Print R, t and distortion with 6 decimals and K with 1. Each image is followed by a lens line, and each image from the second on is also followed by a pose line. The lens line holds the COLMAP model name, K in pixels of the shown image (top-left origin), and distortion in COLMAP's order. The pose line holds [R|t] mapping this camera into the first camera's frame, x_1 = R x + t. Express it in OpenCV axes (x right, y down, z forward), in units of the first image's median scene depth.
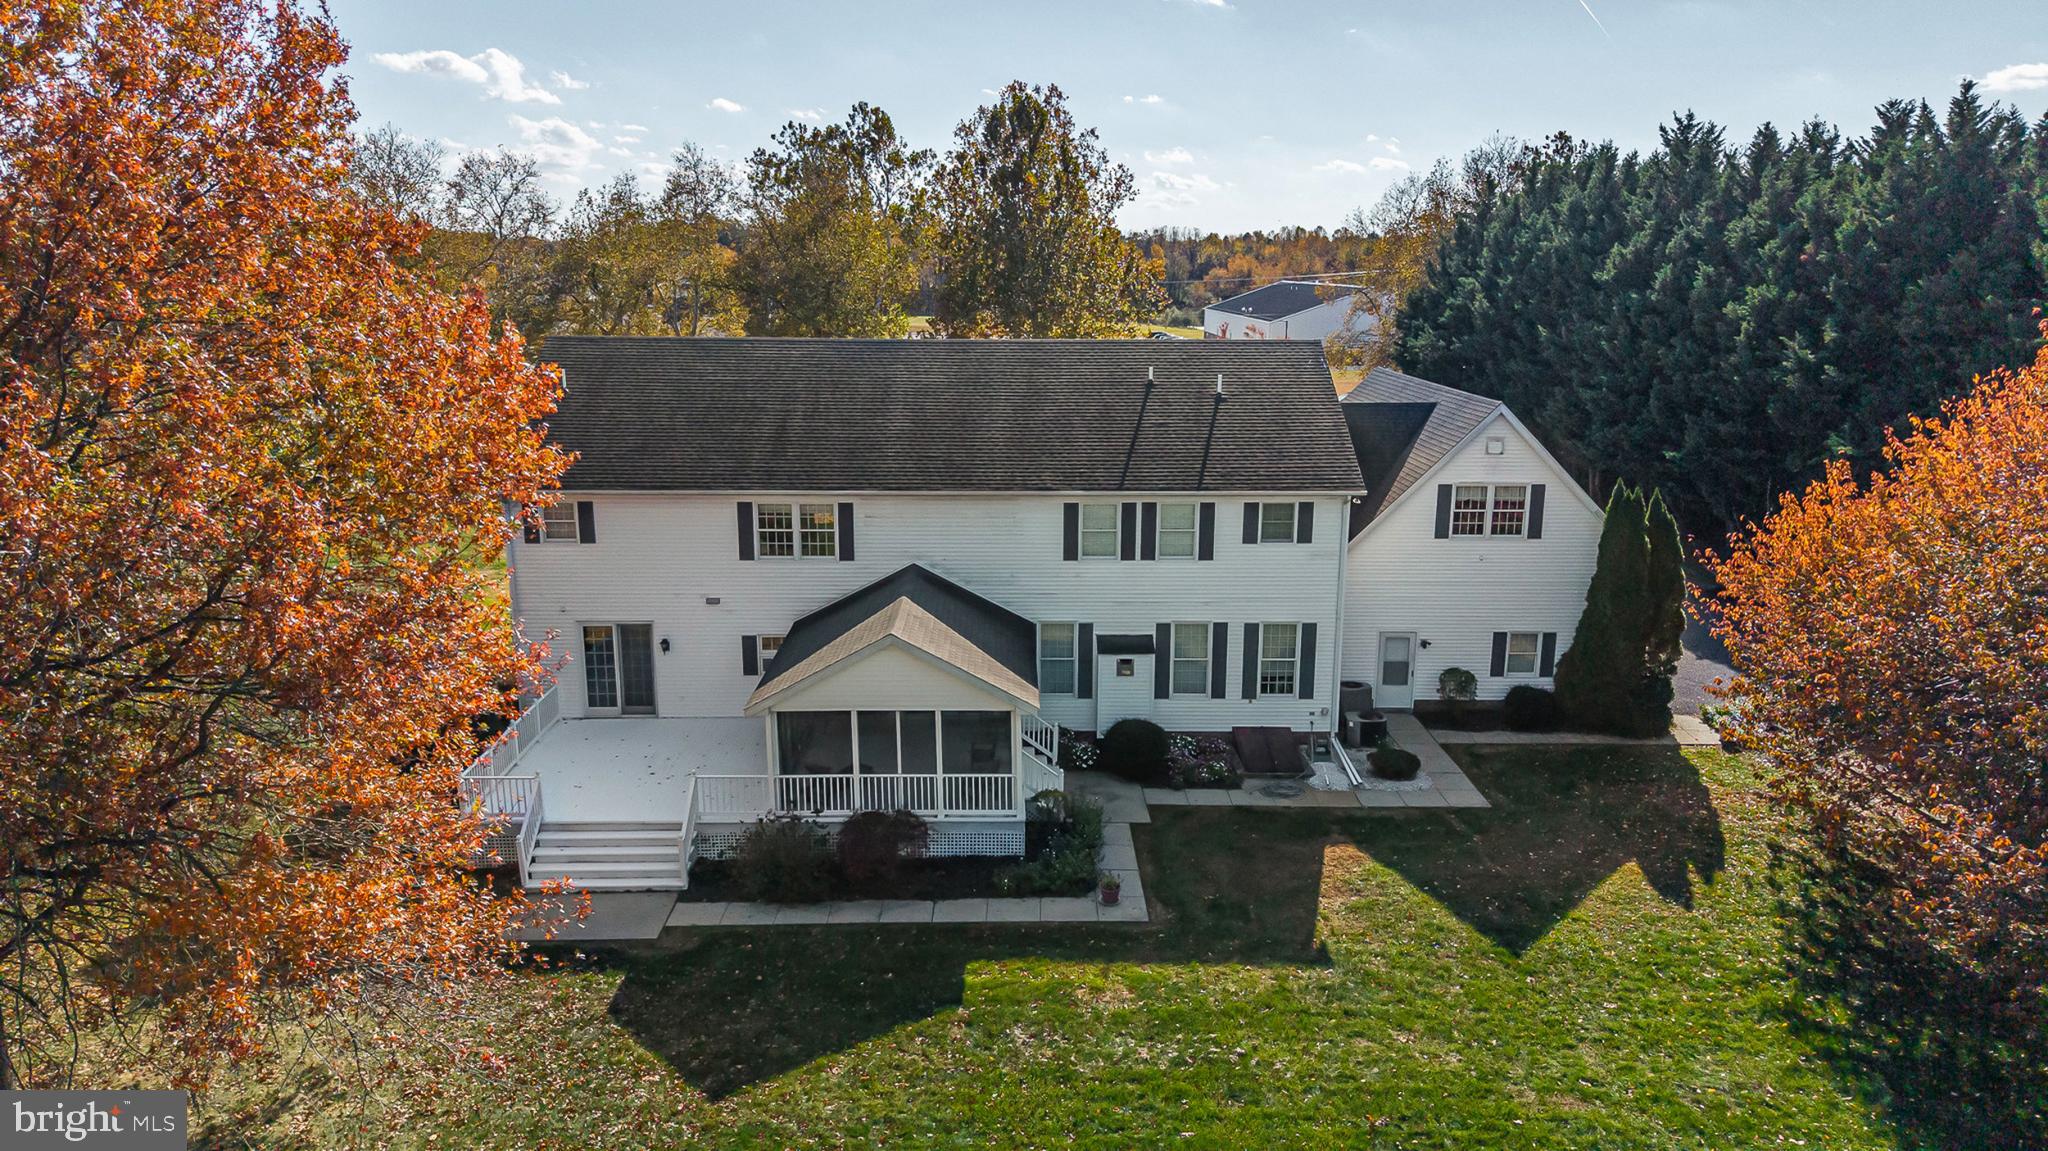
lens RADIAL K [[1389.7, 0, 1028.9], [0, 1389.7, 570.0], [0, 0, 1]] dist [0.035720, -0.035022]
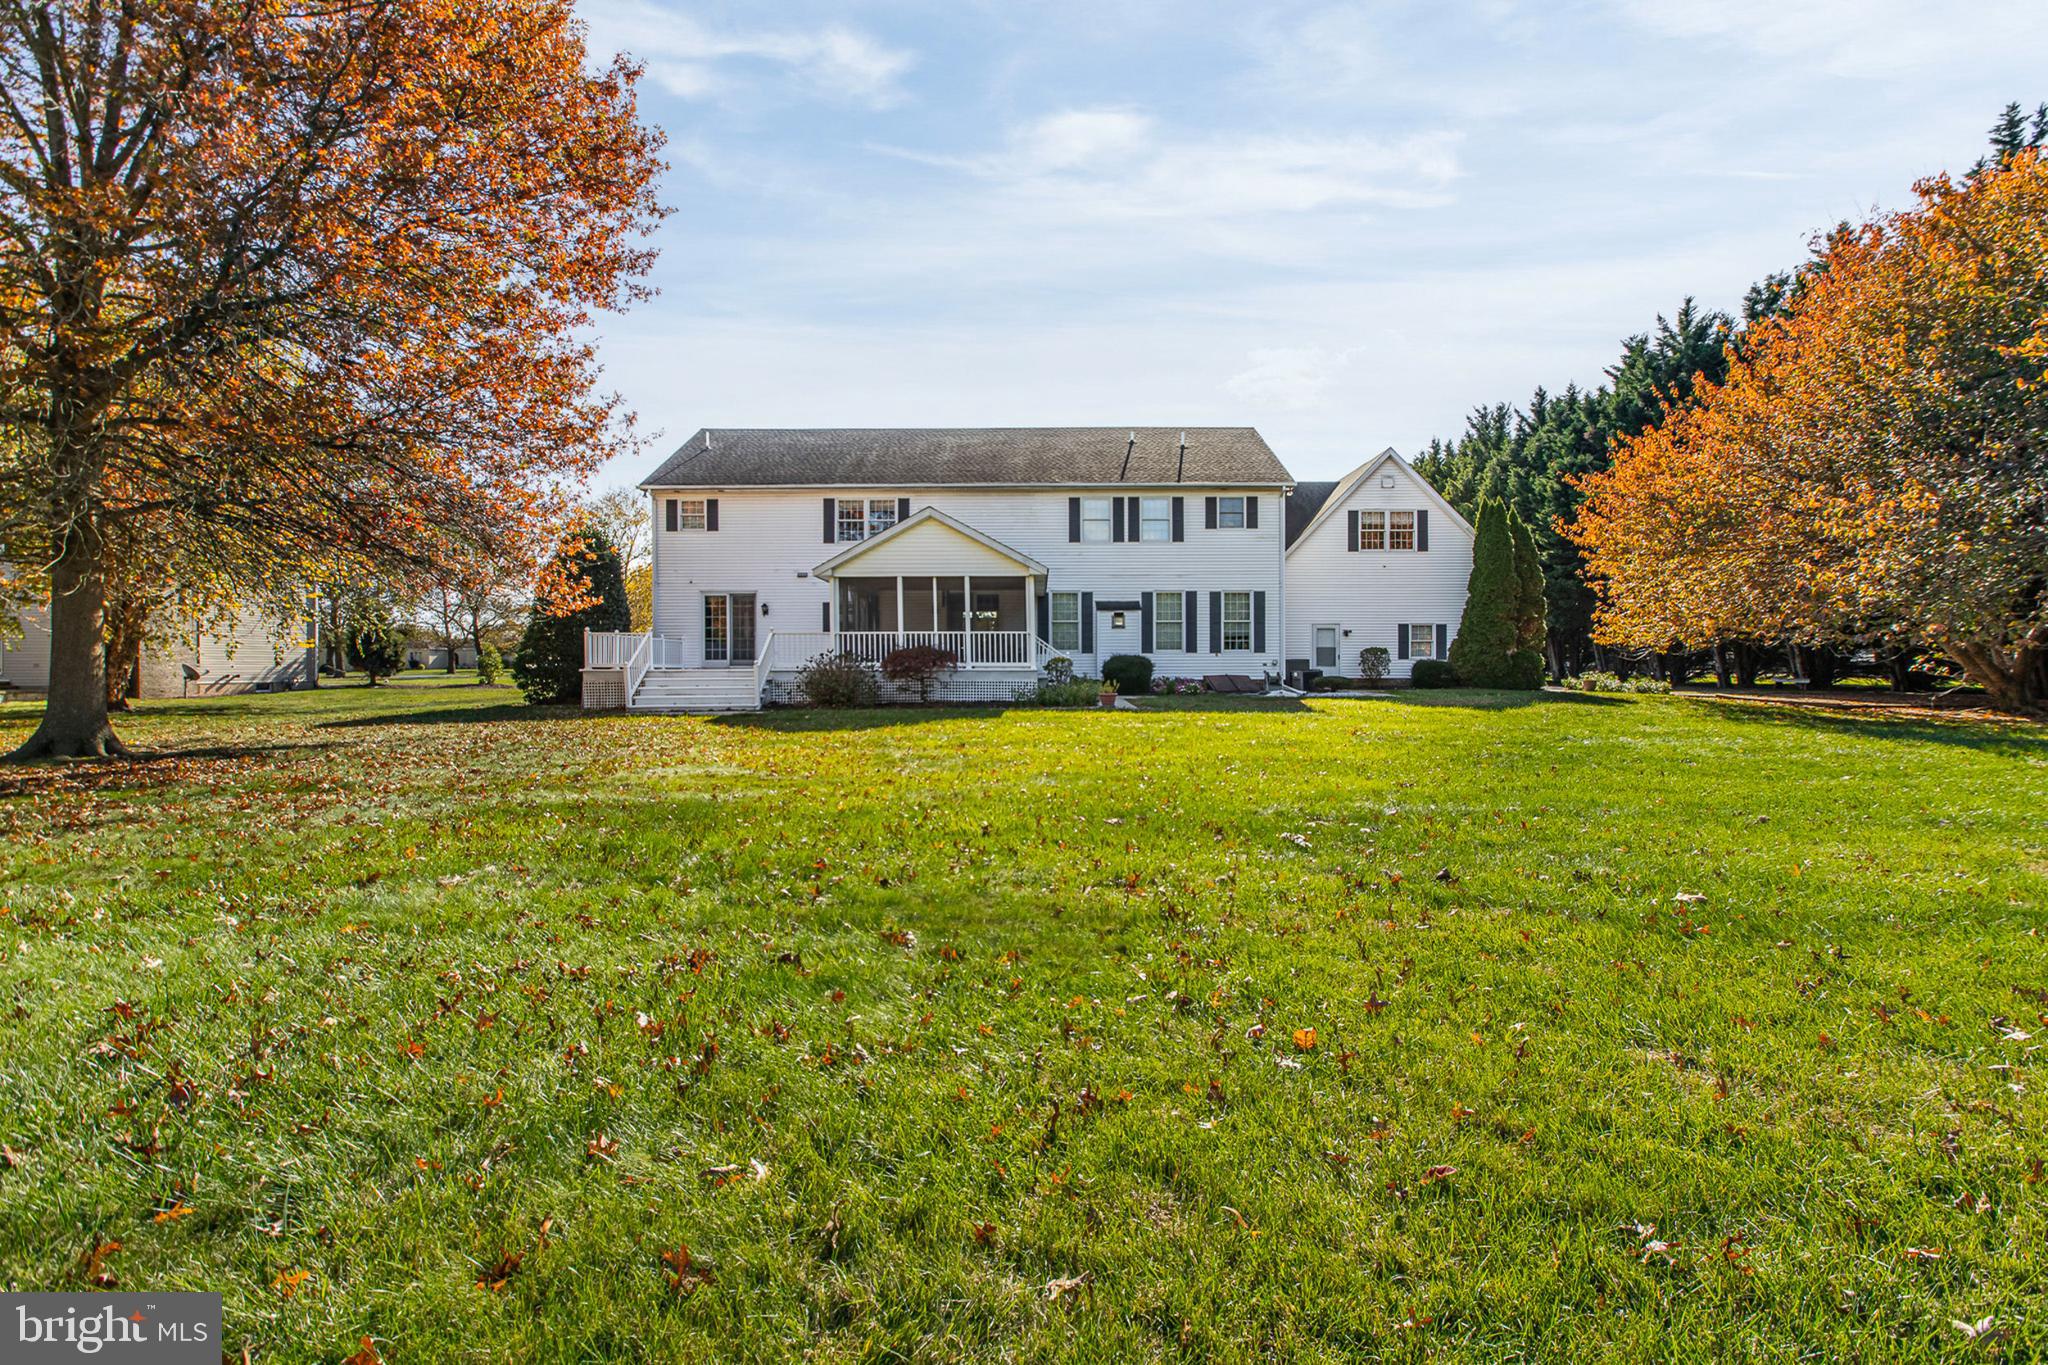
lens RADIAL K [[908.8, 0, 1034.2], [0, 908.8, 687.7], [0, 0, 1]] dist [-0.012872, 0.001841]
pose [[0.999756, -0.007162, -0.020916, 0.008803], [0.002820, 0.979660, -0.200645, 0.297873], [0.021928, 0.200537, 0.979441, 0.185599]]
